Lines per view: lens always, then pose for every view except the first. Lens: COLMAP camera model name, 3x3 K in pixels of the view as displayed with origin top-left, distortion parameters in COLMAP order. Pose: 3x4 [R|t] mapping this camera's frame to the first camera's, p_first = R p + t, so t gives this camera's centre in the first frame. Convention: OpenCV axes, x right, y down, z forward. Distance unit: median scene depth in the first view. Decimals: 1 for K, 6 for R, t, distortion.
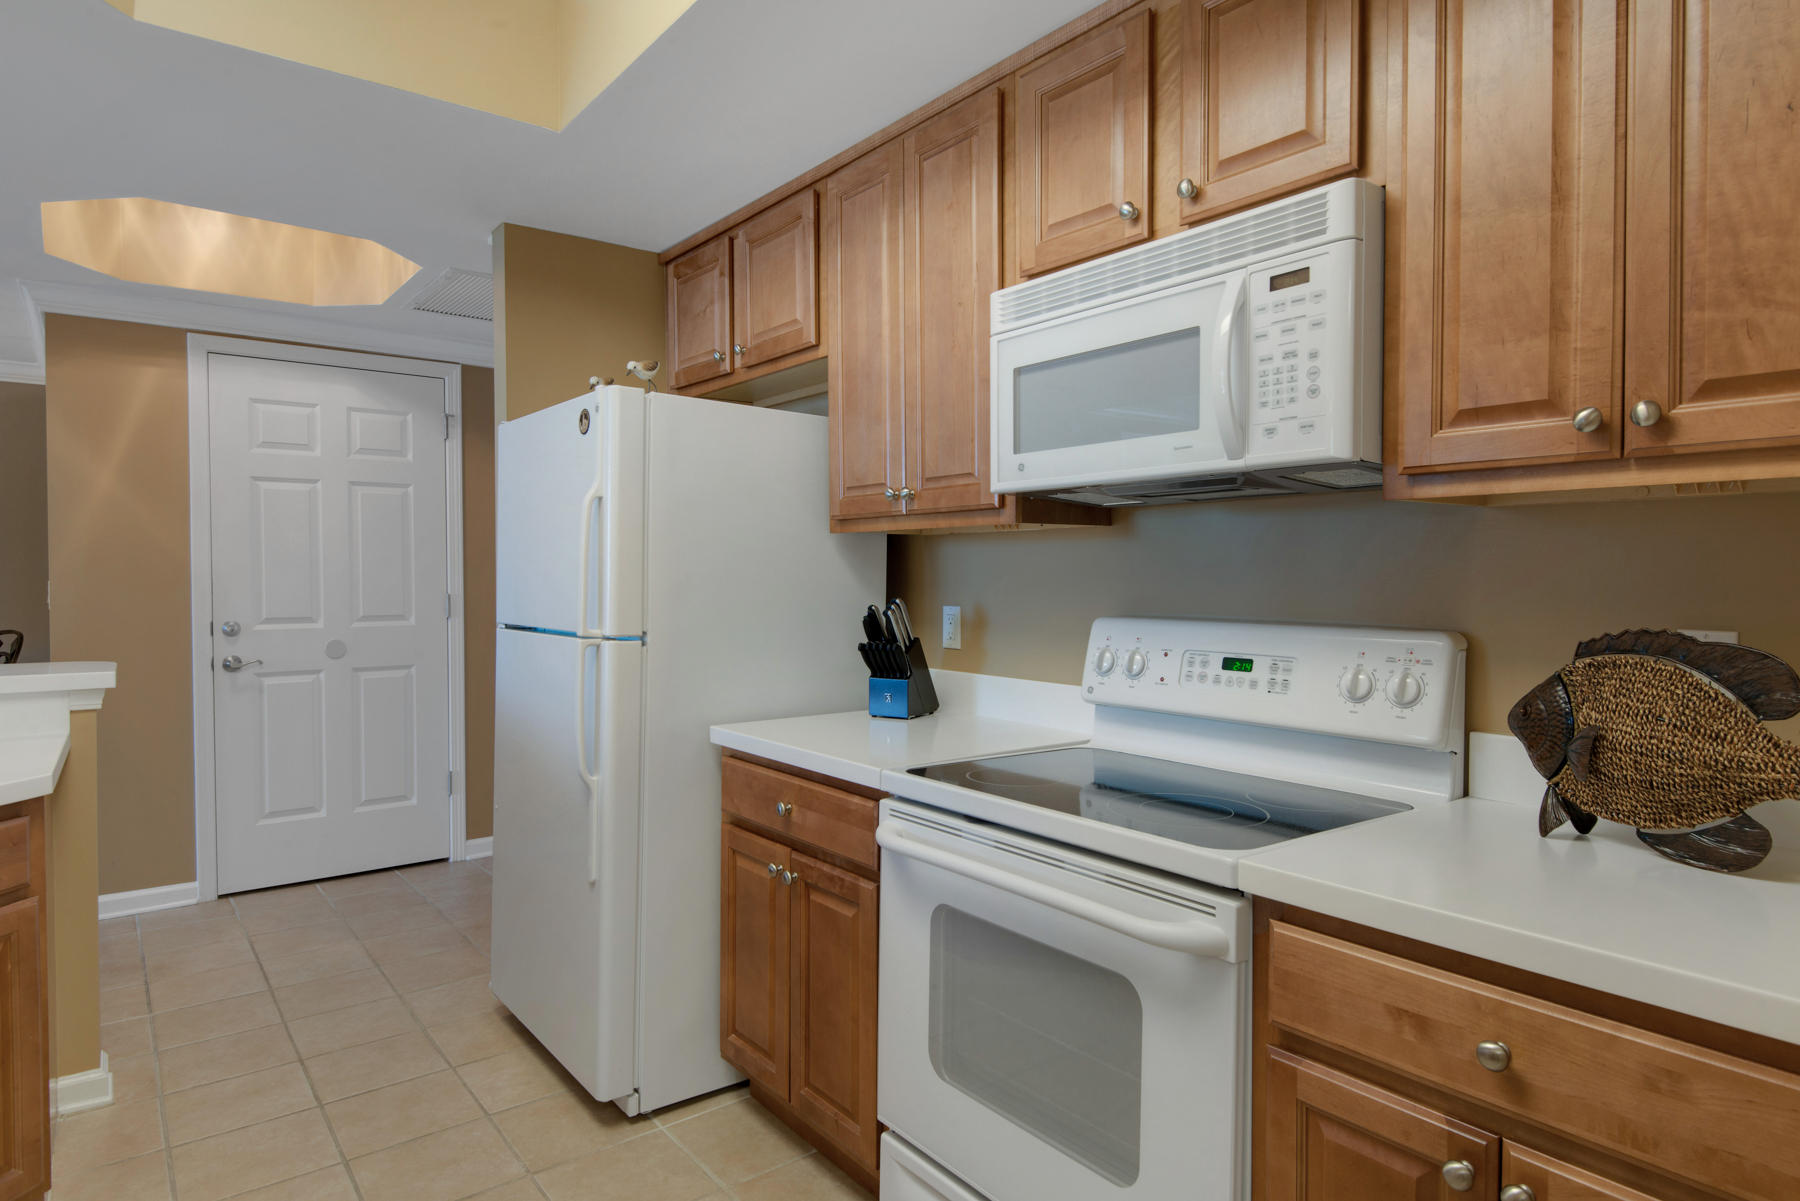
lens RADIAL K [[1022.7, 0, 910.2], [0, 1022.7, 599.4], [0, 0, 1]] dist [0.037257, -0.030333]
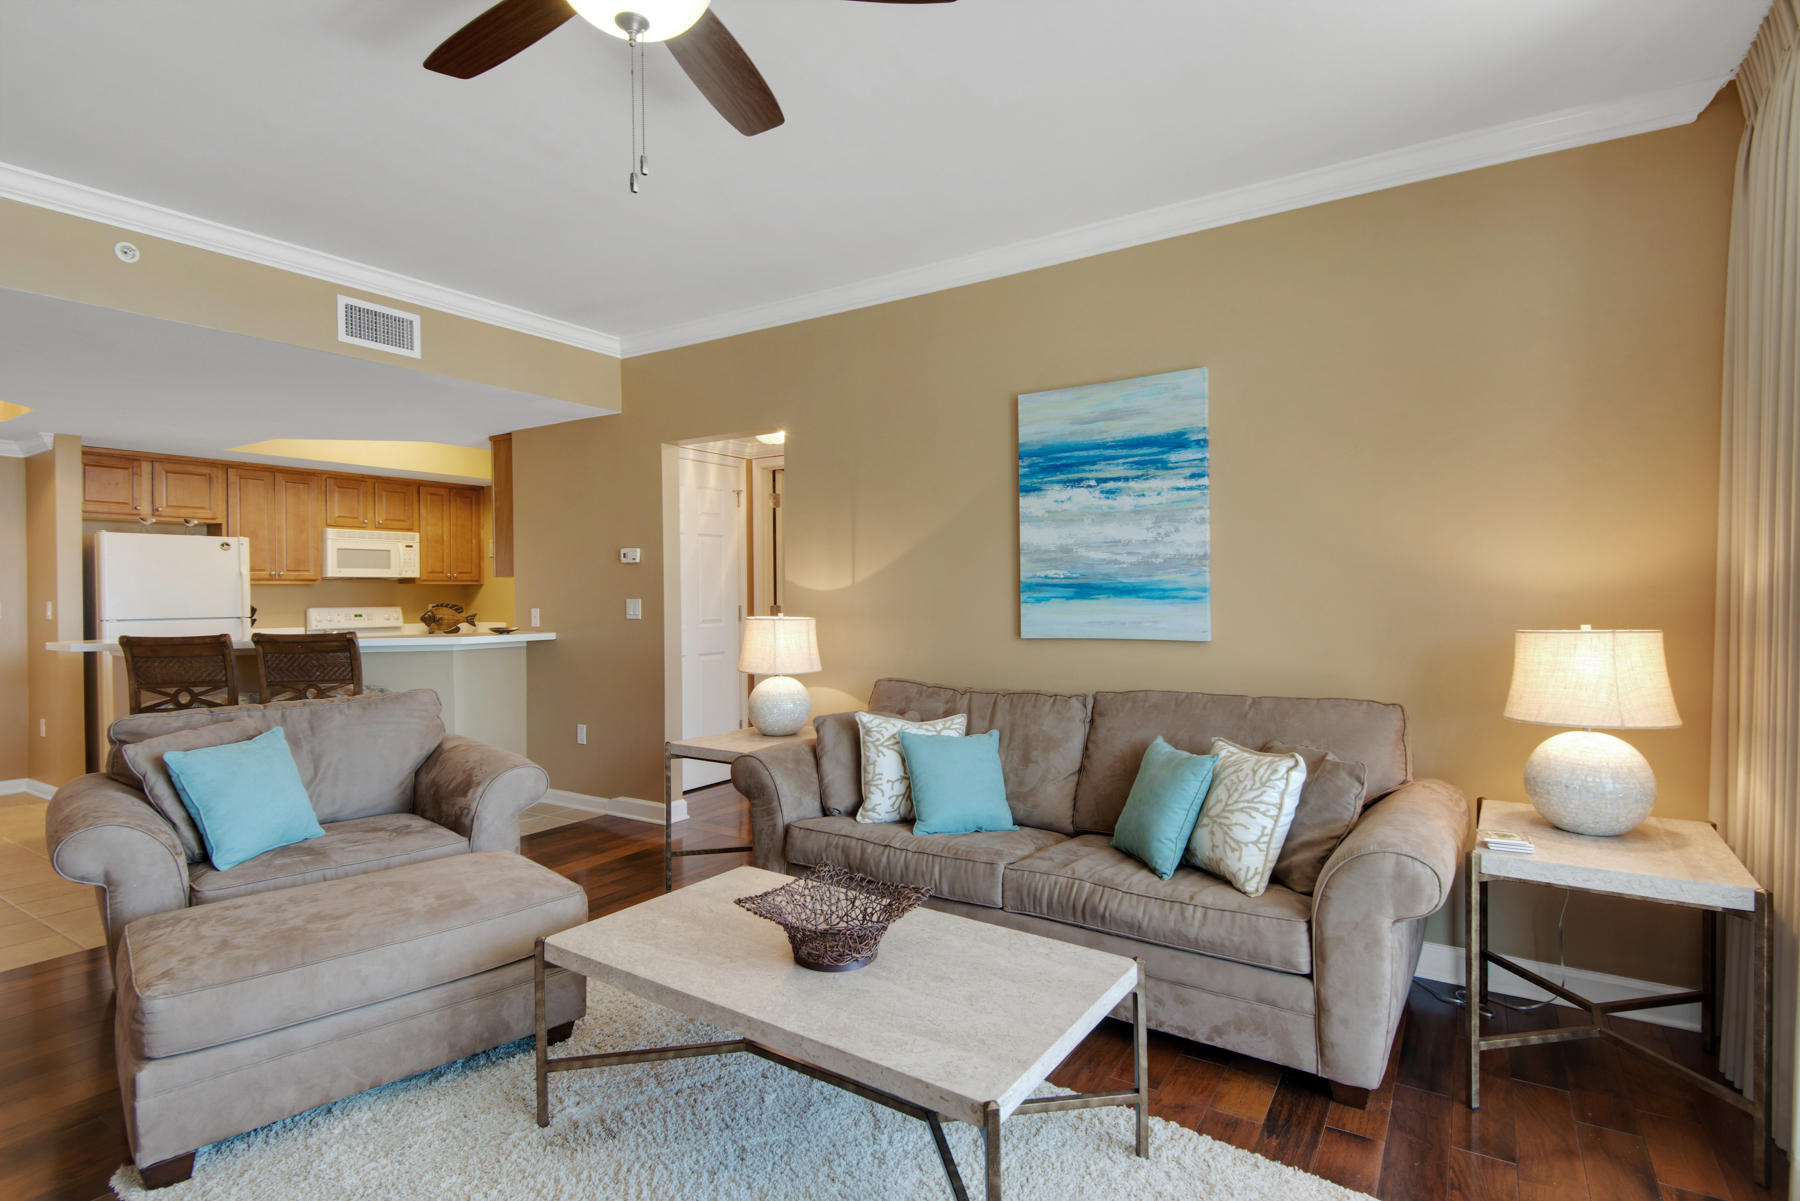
lens RADIAL K [[888.4, 0, 908.3], [0, 888.4, 597.4], [0, 0, 1]] dist [0.032534, -0.026839]
pose [[-0.322818, -0.002579, 0.946457, -3.488643], [0.030900, 0.999434, 0.013263, 0.002319], [-0.945956, 0.033528, -0.322556, -0.033599]]
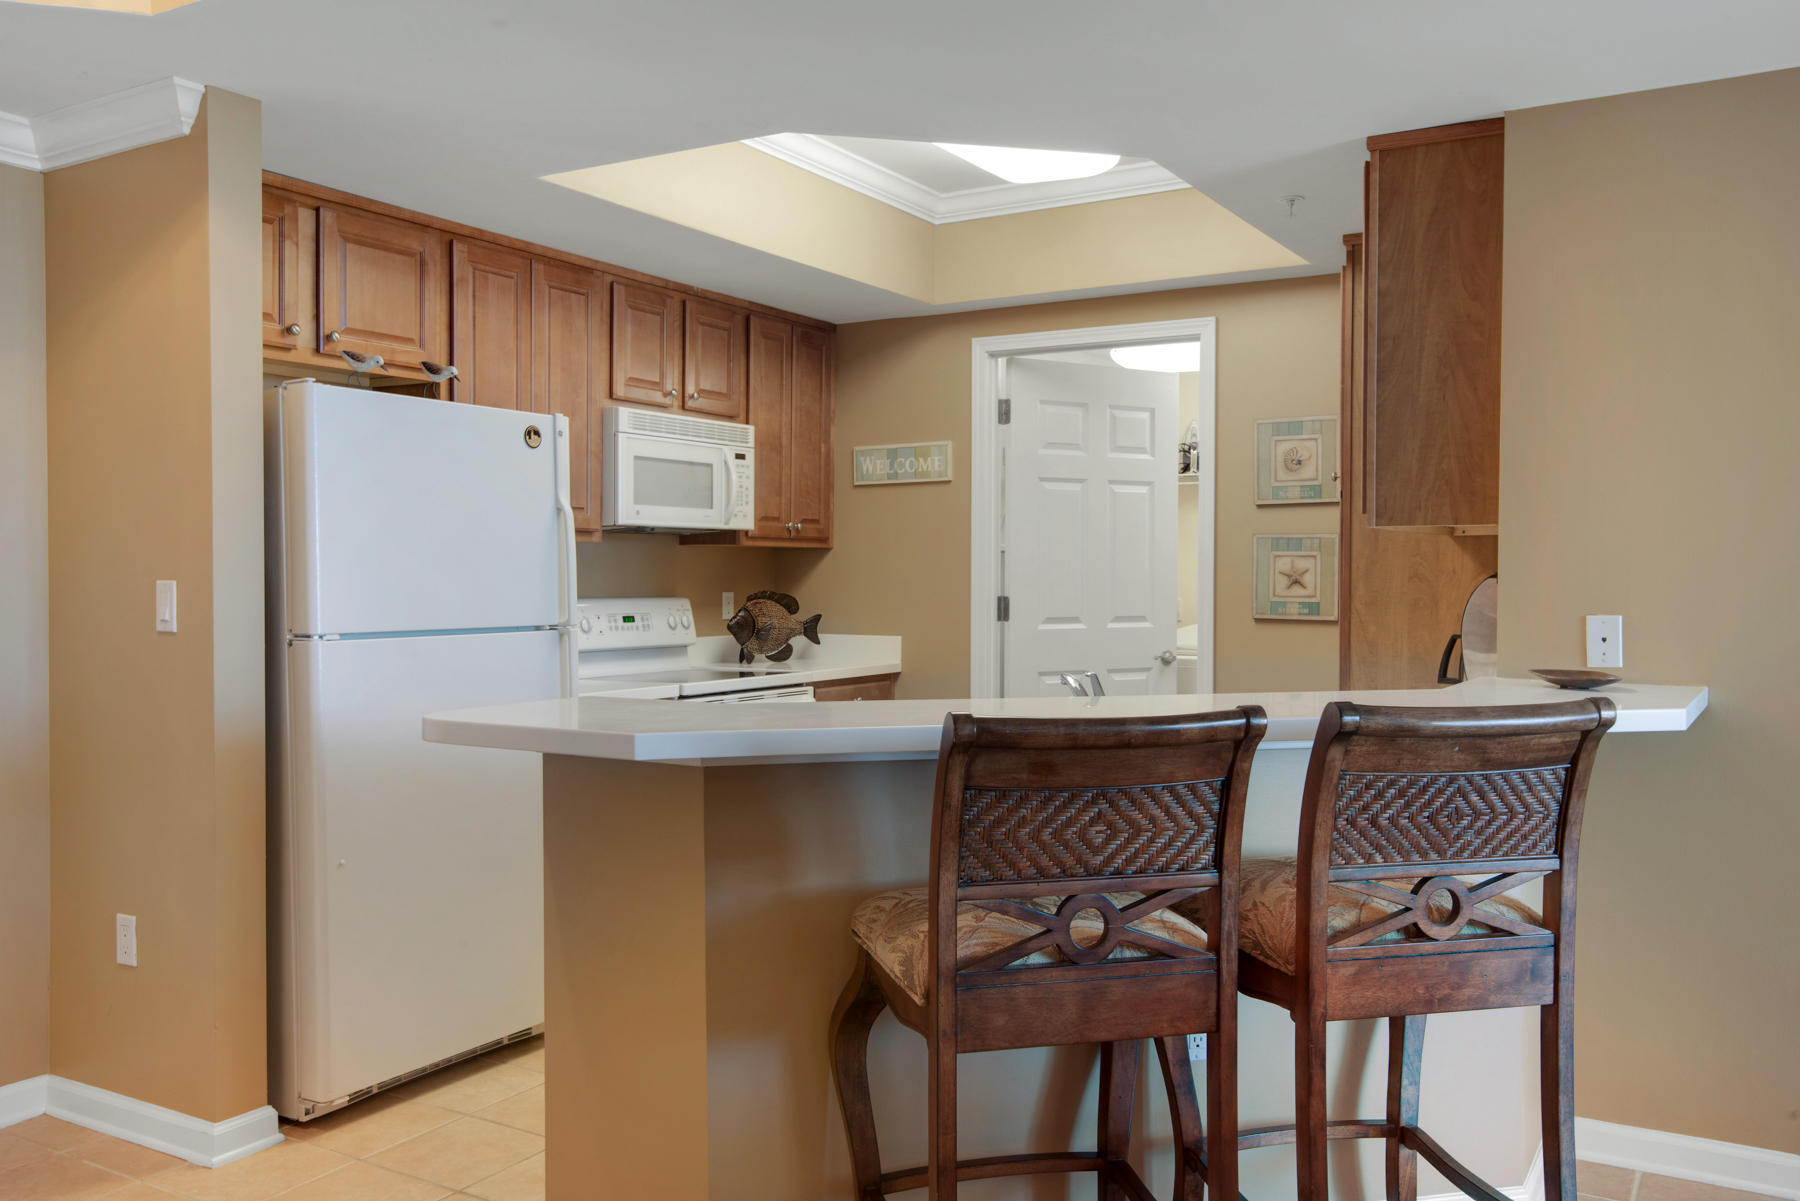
lens RADIAL K [[1446.0, 0, 906.8], [0, 1446.0, 596.1], [0, 0, 1]] dist [0.011424, -0.003212]
pose [[-0.355754, -0.015791, 0.934446, -1.979031], [0.019169, 0.999524, 0.024189, -0.029933], [-0.934383, 0.026518, -0.355282, 1.204961]]
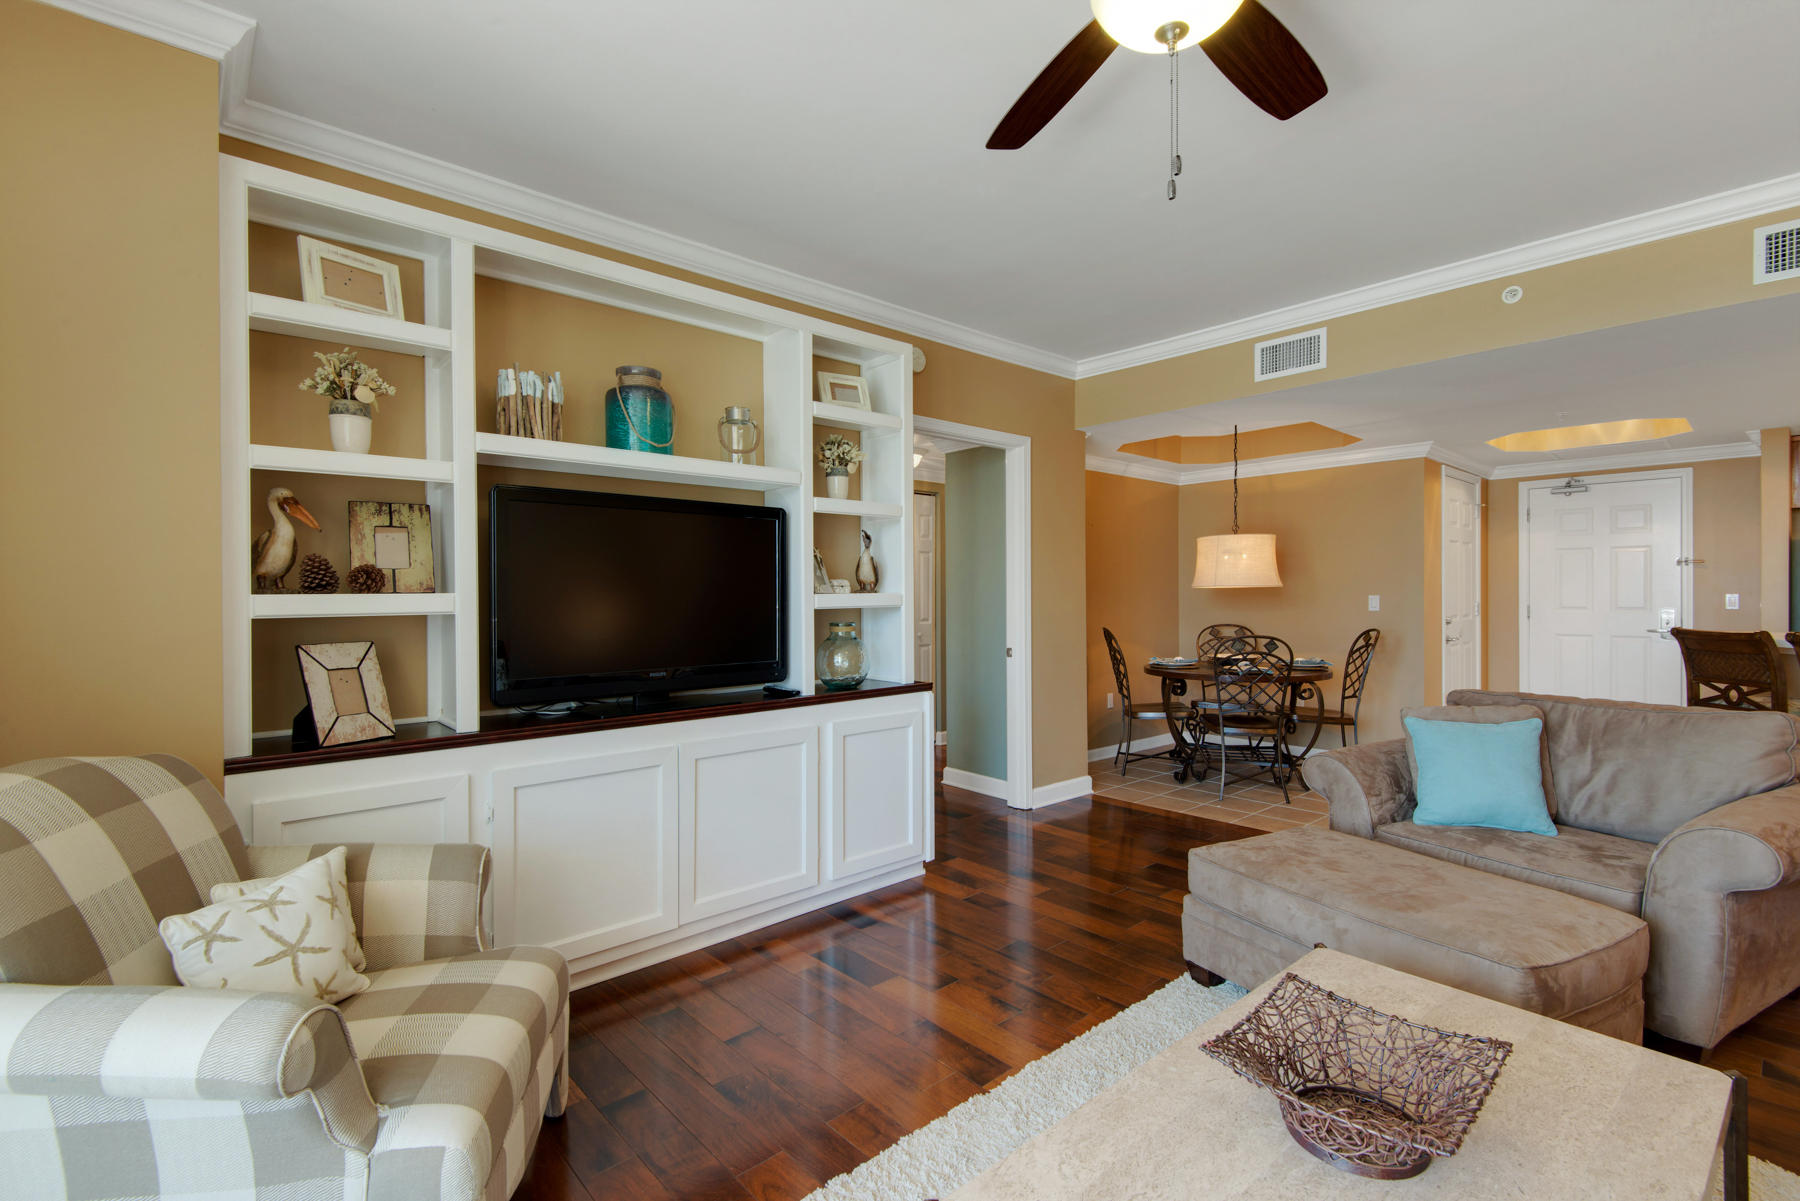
lens RADIAL K [[810.0, 0, 906.3], [0, 810.0, 596.2], [0, 0, 1]] dist [0.028251, -0.018710]
pose [[0.998058, -0.004072, 0.062159, -2.981500], [0.005391, 0.999764, -0.021059, 0.017546], [-0.062058, 0.021353, 0.997844, -0.732649]]
